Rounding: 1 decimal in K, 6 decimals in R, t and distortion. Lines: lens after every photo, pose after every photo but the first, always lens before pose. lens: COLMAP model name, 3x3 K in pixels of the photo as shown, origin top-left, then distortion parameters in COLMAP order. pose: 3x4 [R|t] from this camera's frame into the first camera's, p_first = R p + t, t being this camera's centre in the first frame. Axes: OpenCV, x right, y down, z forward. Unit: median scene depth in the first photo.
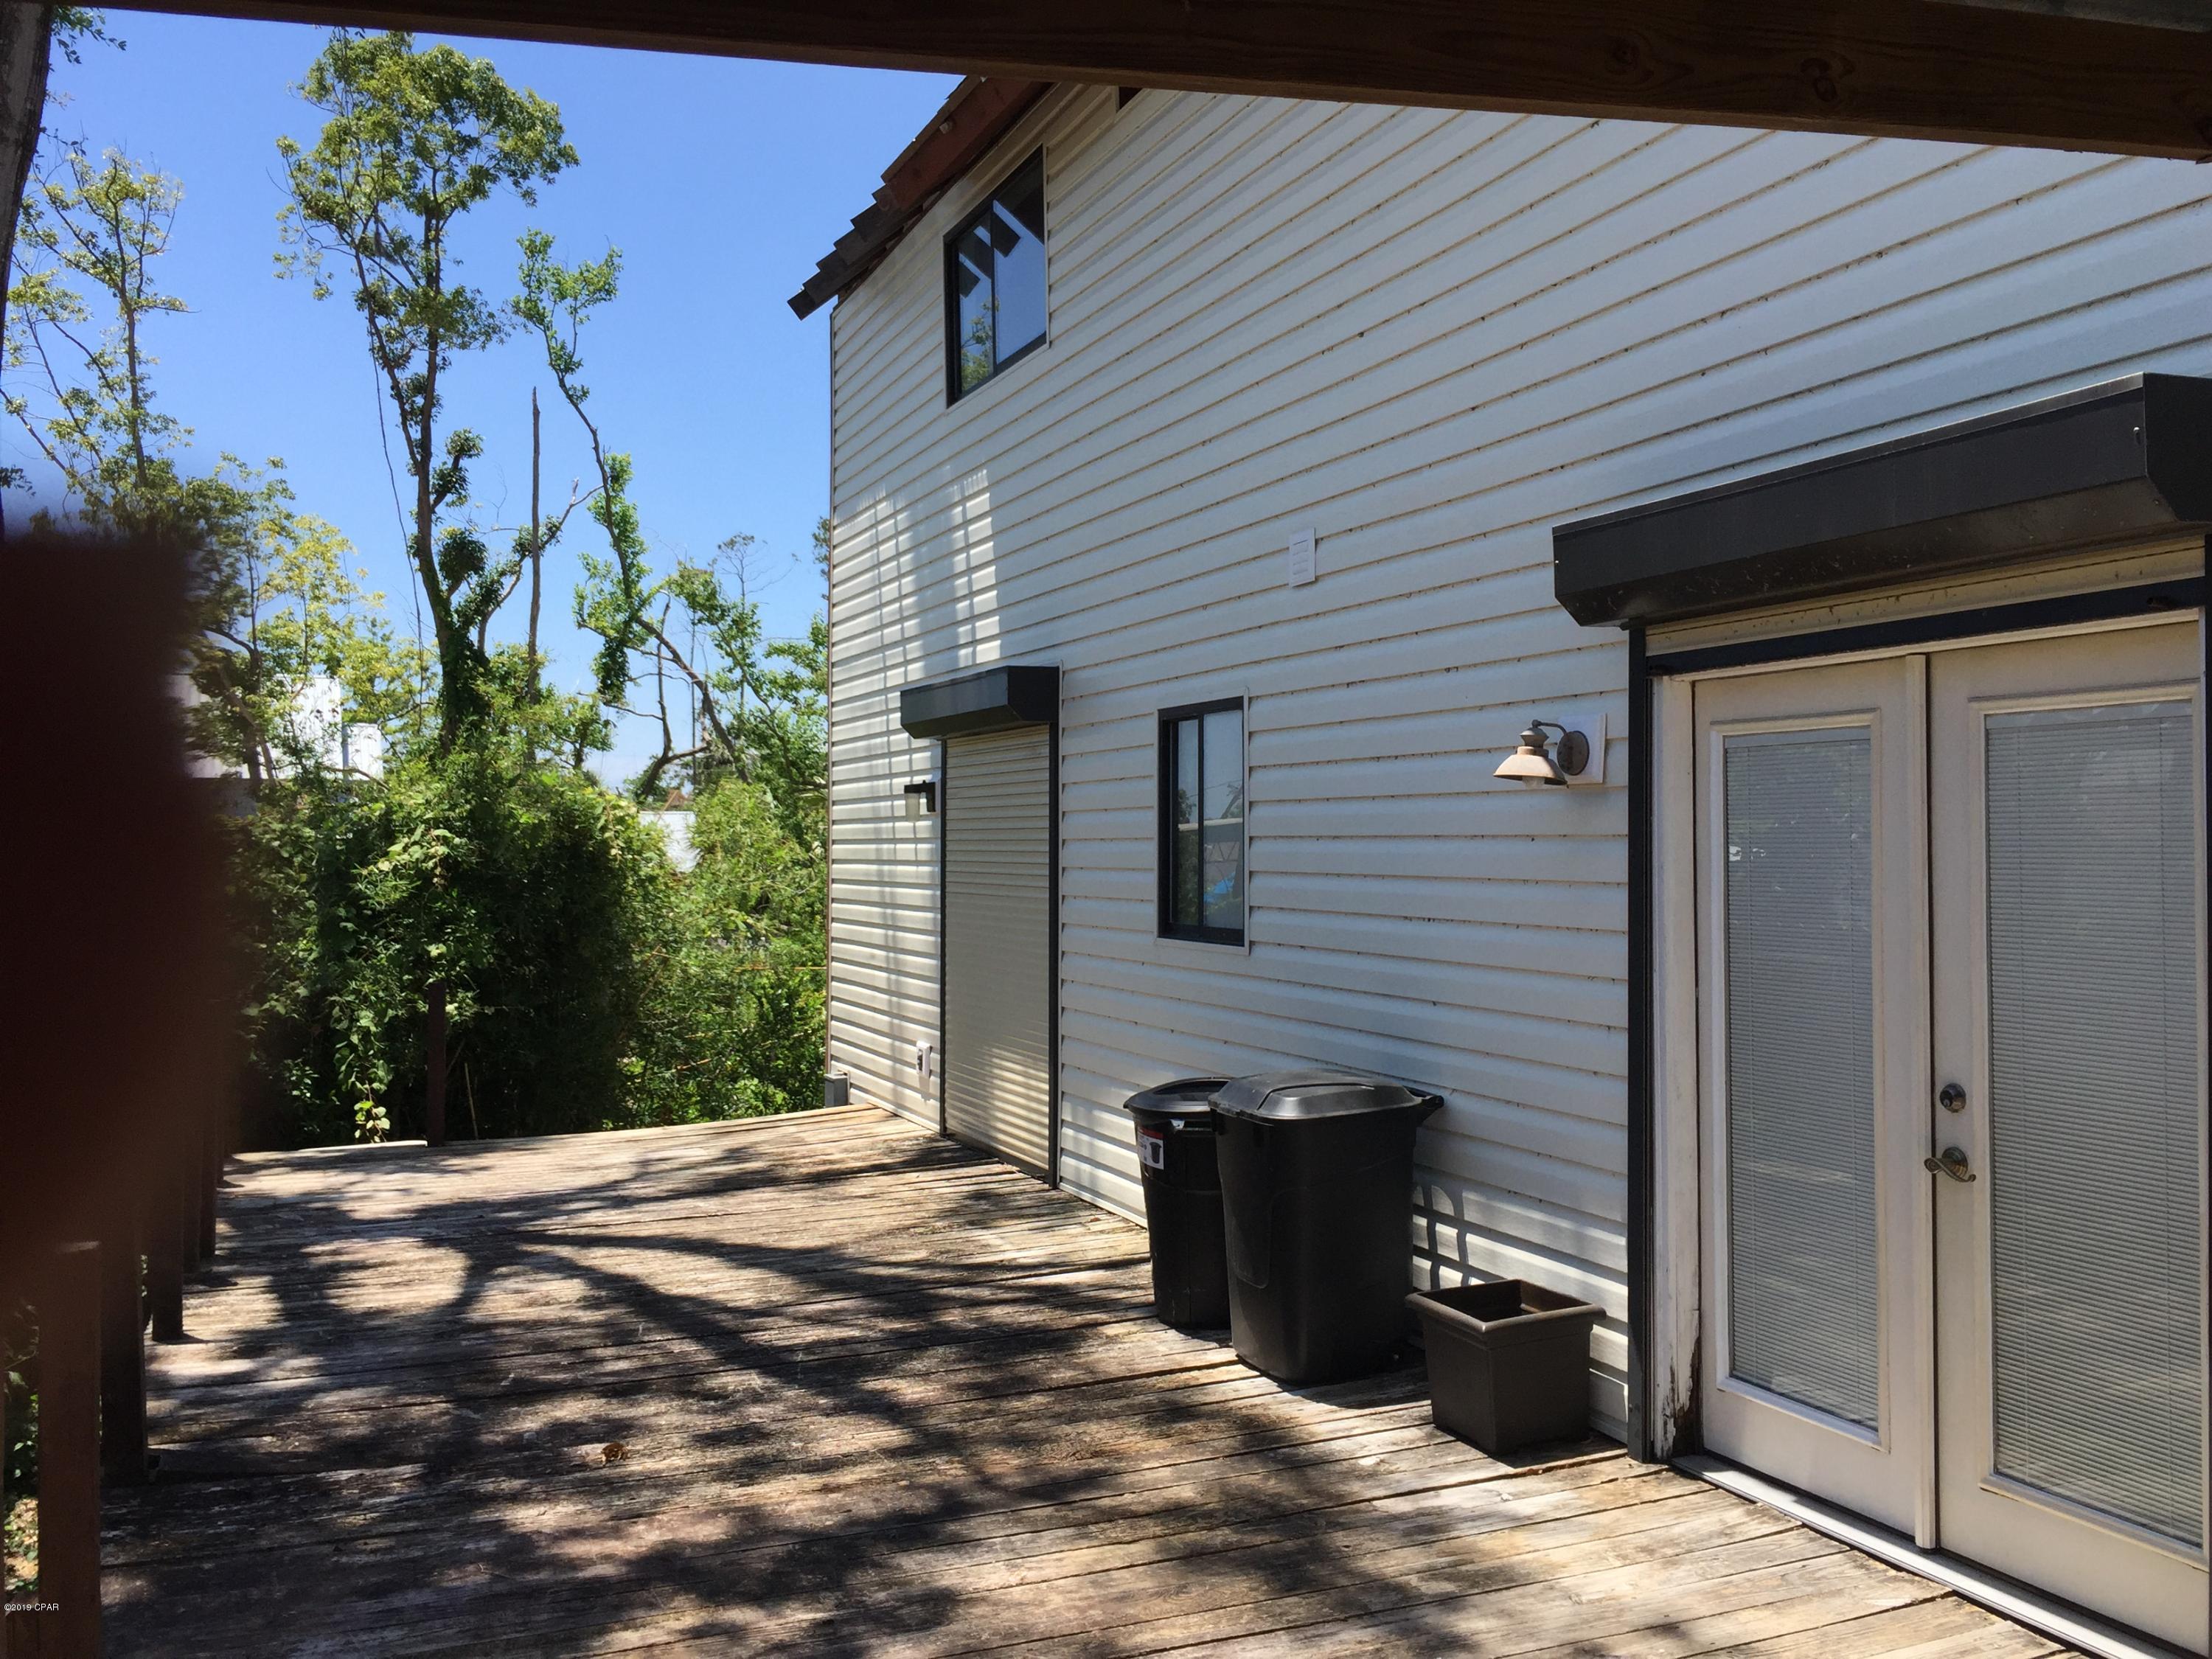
lens RADIAL K [[1896.5, 0, 1093.5], [0, 1896.5, 813.4], [0, 0, 1]] dist [0.083341, -0.104808]
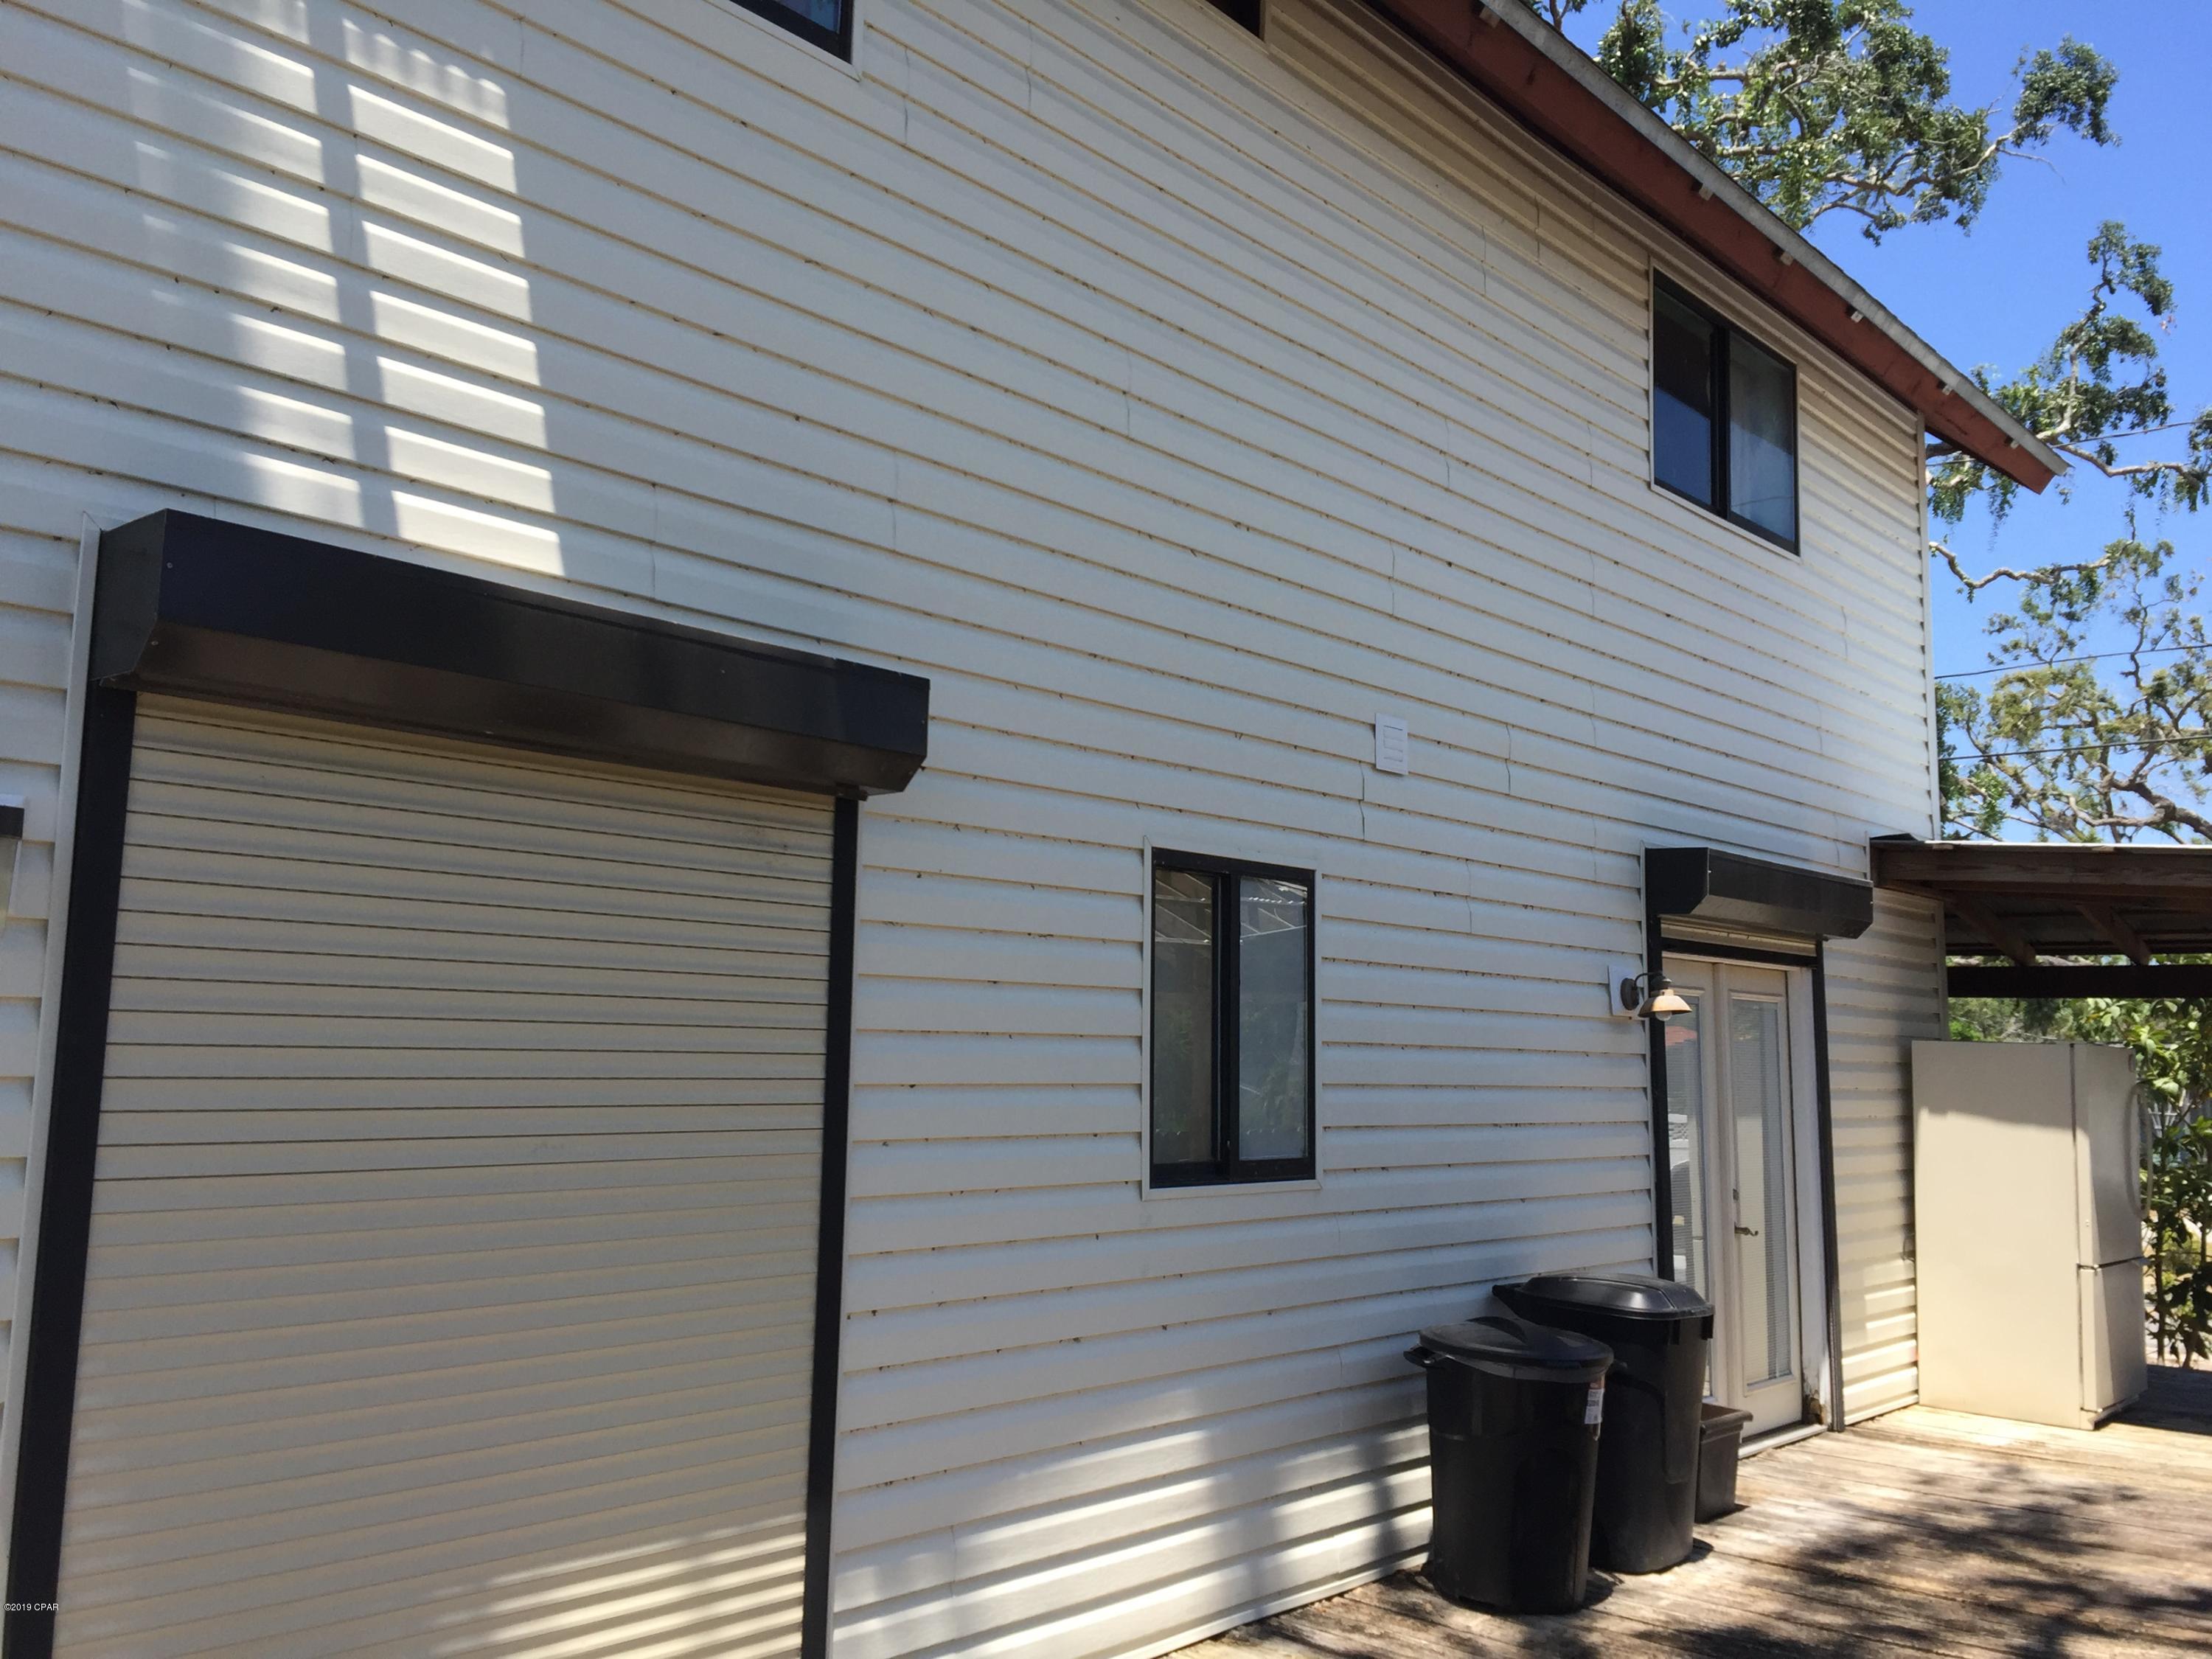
lens RADIAL K [[1896.5, 0, 1093.5], [0, 1896.5, 813.4], [0, 0, 1]] dist [0.083341, -0.104808]
pose [[-0.430598, 0.111199, 0.895667, -0.599858], [-0.030037, 0.990066, -0.137359, 0.029041], [-0.902044, -0.086050, -0.422980, 1.384235]]
